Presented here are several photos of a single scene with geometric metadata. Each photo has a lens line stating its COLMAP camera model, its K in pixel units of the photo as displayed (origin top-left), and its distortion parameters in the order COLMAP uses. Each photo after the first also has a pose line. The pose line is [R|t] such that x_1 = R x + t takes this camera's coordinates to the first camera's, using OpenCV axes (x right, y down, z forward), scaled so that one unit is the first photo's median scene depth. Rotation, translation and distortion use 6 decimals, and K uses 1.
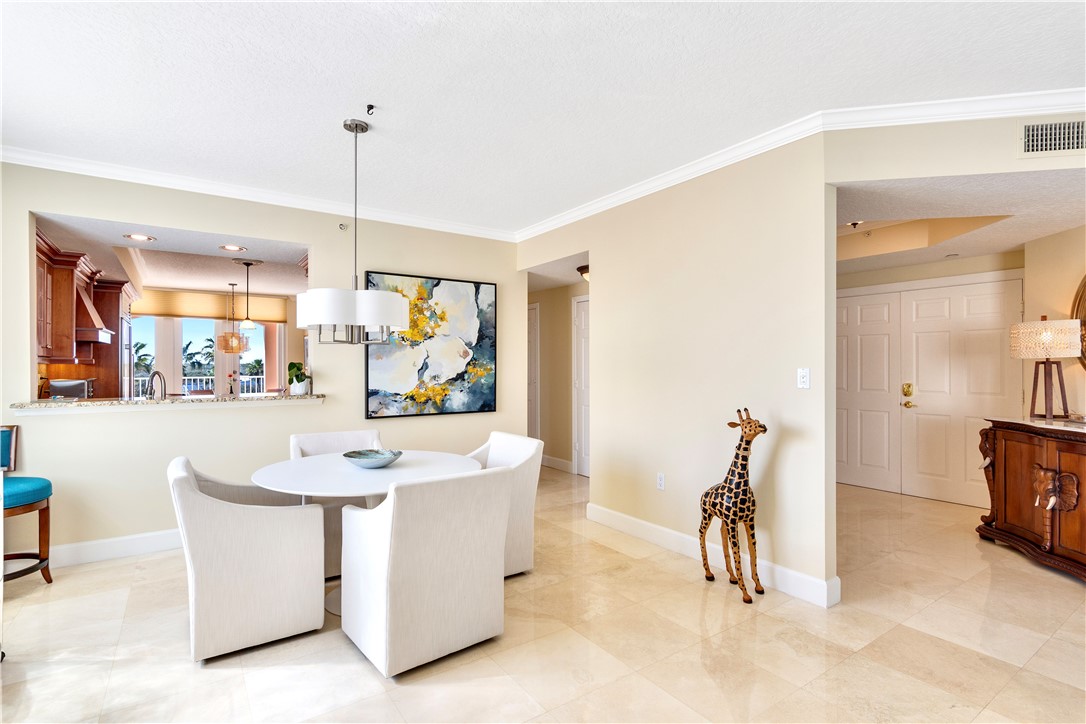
lens RADIAL K [[521.7, 0, 538.2], [0, 521.7, 364.3], [0, 0, 1]] dist [-0.000224, -0.000184]
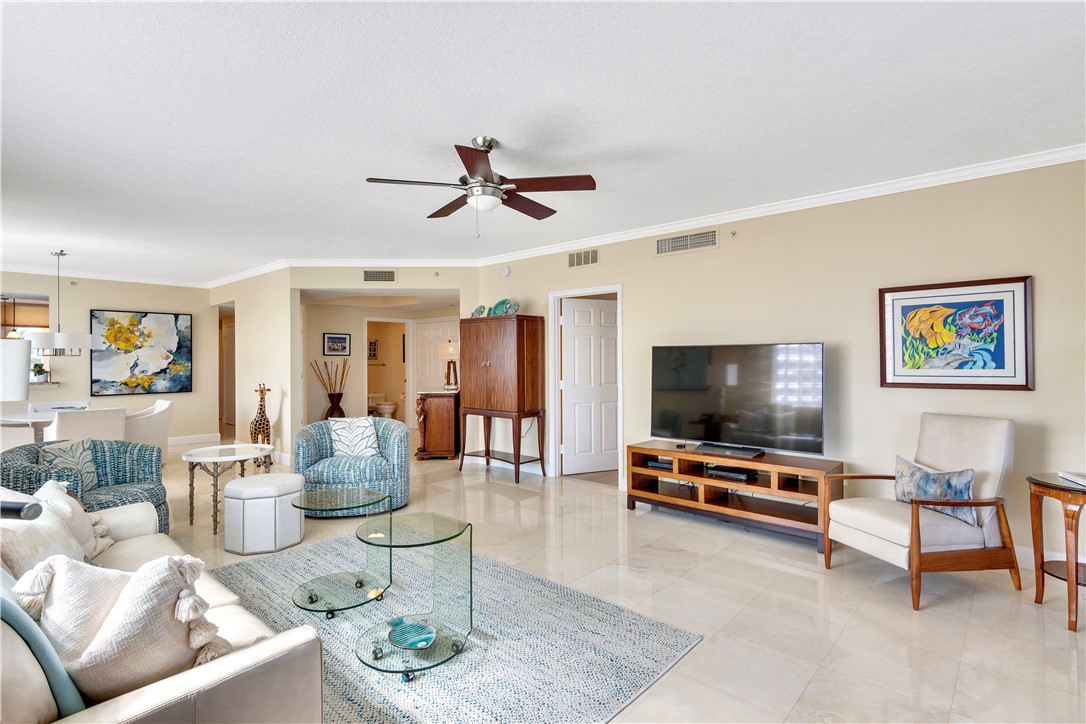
lens RADIAL K [[532.8, 0, 542.0], [0, 532.8, 356.4], [0, 0, 1]] dist [0.000394, 0.000083]
pose [[0.971838, -0.002757, 0.235634, 0.648878], [0.003267, 0.999993, -0.001771, -0.016536], [-0.235628, 0.002491, 0.971840, -0.971884]]
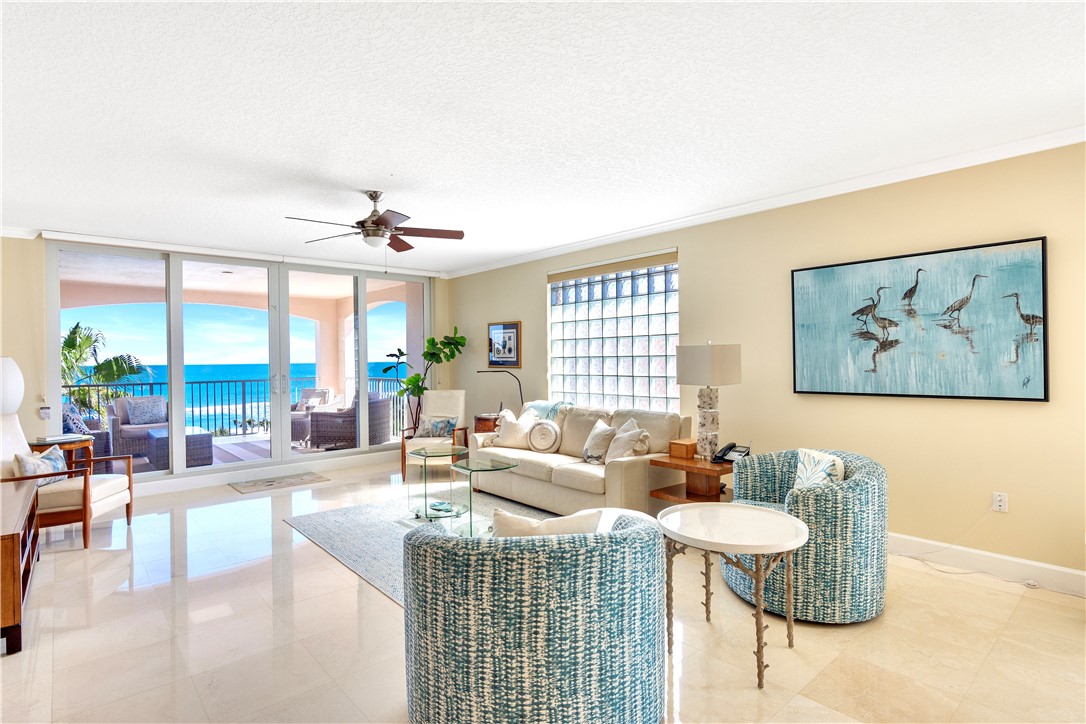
lens RADIAL K [[549.6, 0, 540.4], [0, 549.6, 362.1], [0, 0, 1]] dist [-0.001859, 0.000013]
pose [[-0.992662, 0.014530, -0.120044, 0.583678], [0.013982, 0.999888, 0.005407, -0.017304], [0.120109, 0.003689, -0.992754, 0.590345]]
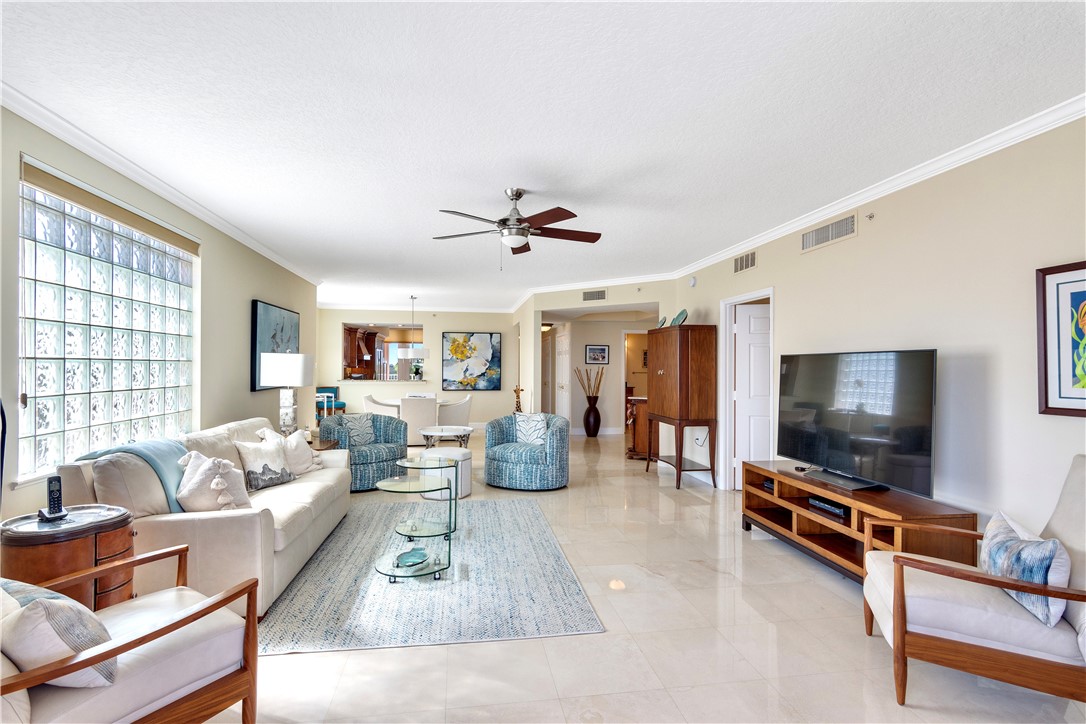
lens RADIAL K [[521.7, 0, 538.2], [0, 521.7, 364.3], [0, 0, 1]] dist [-0.000224, -0.000184]
pose [[0.901389, 0.003721, -0.432994, 1.117809], [-0.005671, 0.999979, -0.003211, -0.015835], [0.432973, 0.005350, 0.901391, -1.020390]]
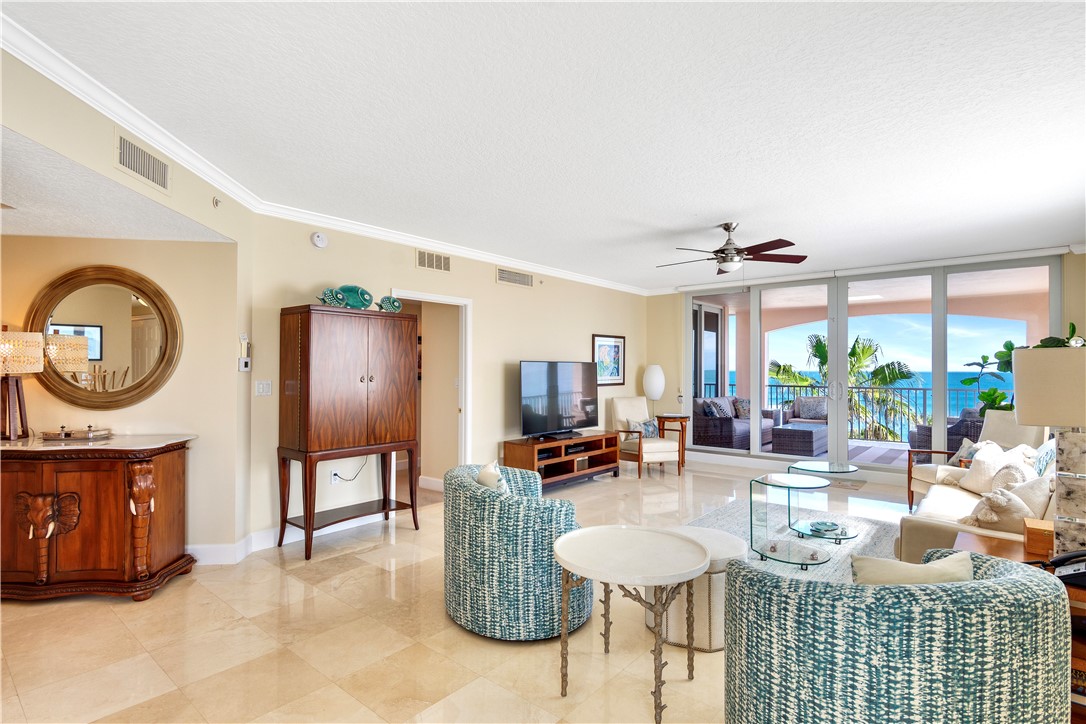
lens RADIAL K [[543.2, 0, 537.9], [0, 543.2, 366.5], [0, 0, 1]] dist [-0.005551, -0.000624]
pose [[-0.266828, 0.004444, 0.963734, -0.126913], [-0.004235, 0.999974, -0.005783, -0.017228], [-0.963735, -0.005625, -0.266803, 0.291375]]
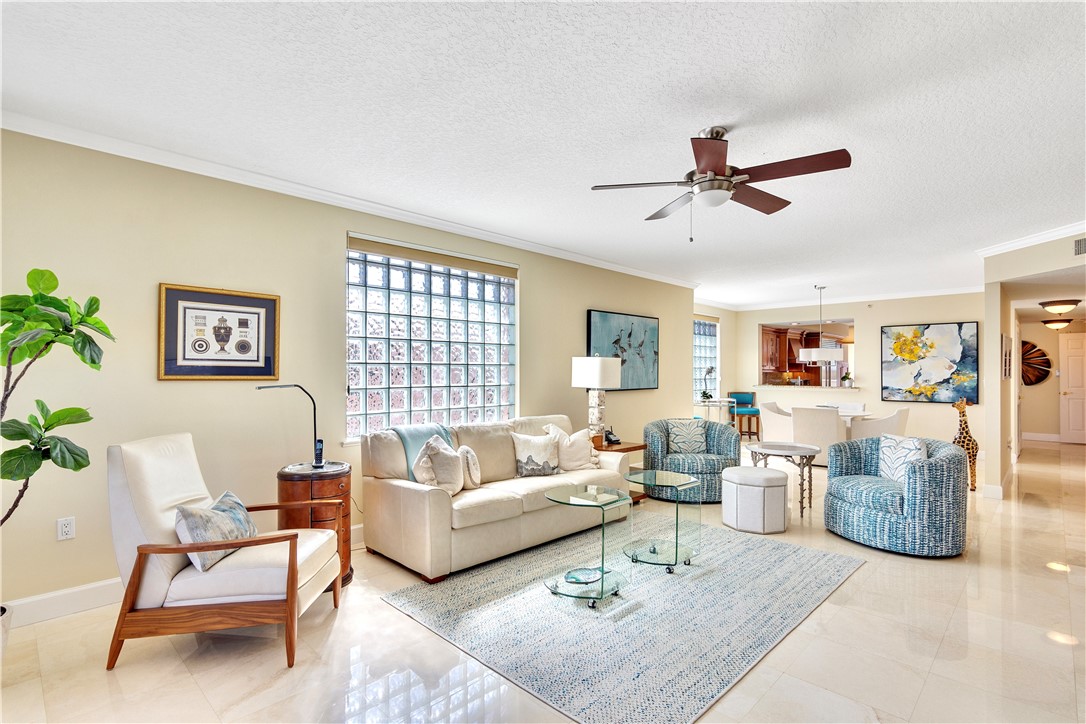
lens RADIAL K [[526.4, 0, 539.9], [0, 526.4, 367.5], [0, 0, 1]] dist [0.000310, 0.000371]
pose [[0.197160, -0.004175, -0.980362, 1.295047], [-0.001461, 0.999989, -0.004552, -0.010113], [0.980370, 0.002330, 0.197152, -0.628468]]
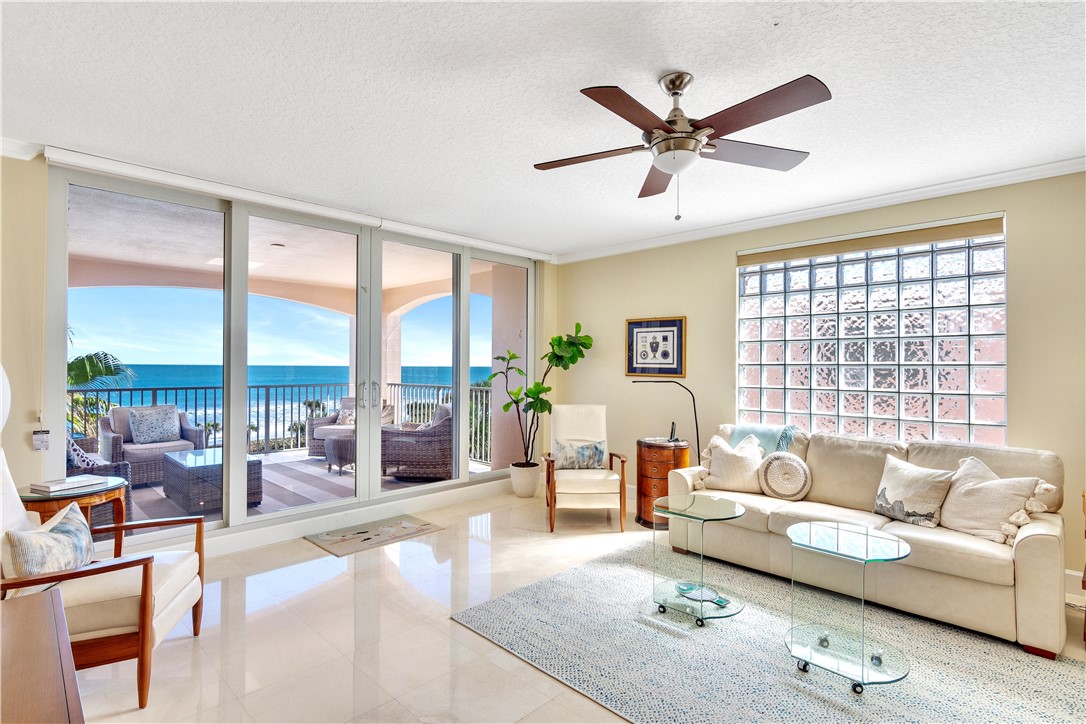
lens RADIAL K [[535.0, 0, 539.9], [0, 535.0, 361.6], [0, 0, 1]] dist [0.000334, 0.000185]
pose [[-0.981866, -0.004433, -0.189523, 0.954911], [-0.003072, 0.999967, -0.007475, -0.017963], [0.189550, -0.006757, -0.981848, 0.153447]]
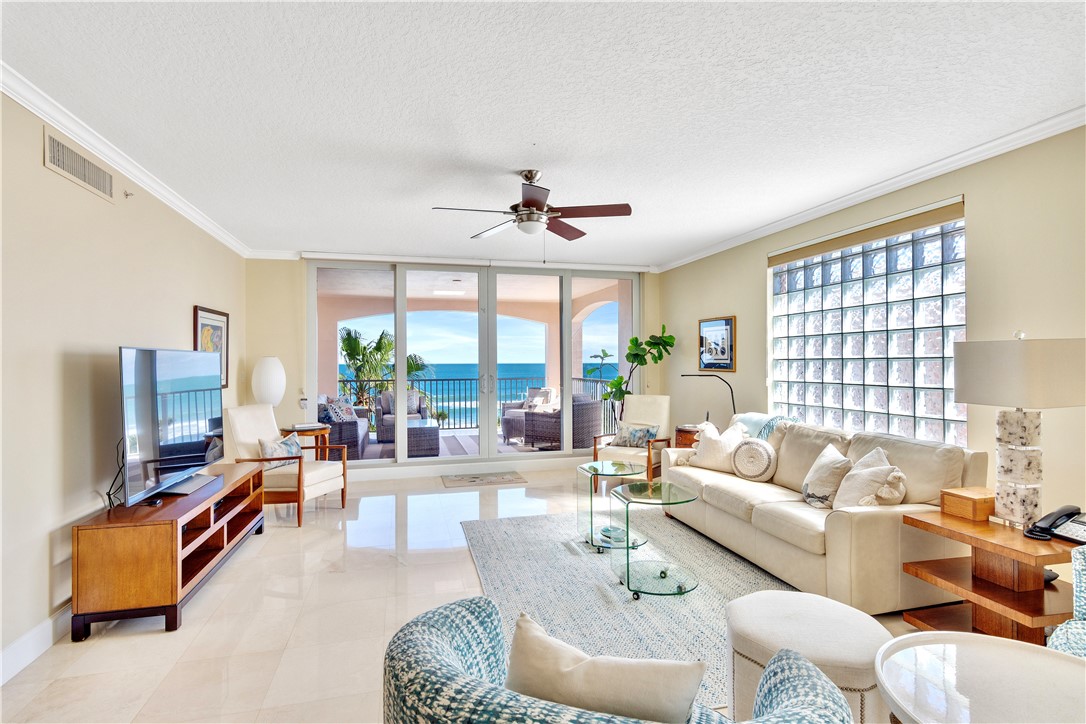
lens RADIAL K [[527.3, 0, 541.5], [0, 527.3, 359.9], [0, 0, 1]] dist [0.001517, 0.000775]
pose [[-0.942561, 0.007902, 0.333941, 0.475460], [0.006152, 0.999961, -0.006298, -0.016646], [-0.333978, -0.003882, -0.942573, 0.385116]]
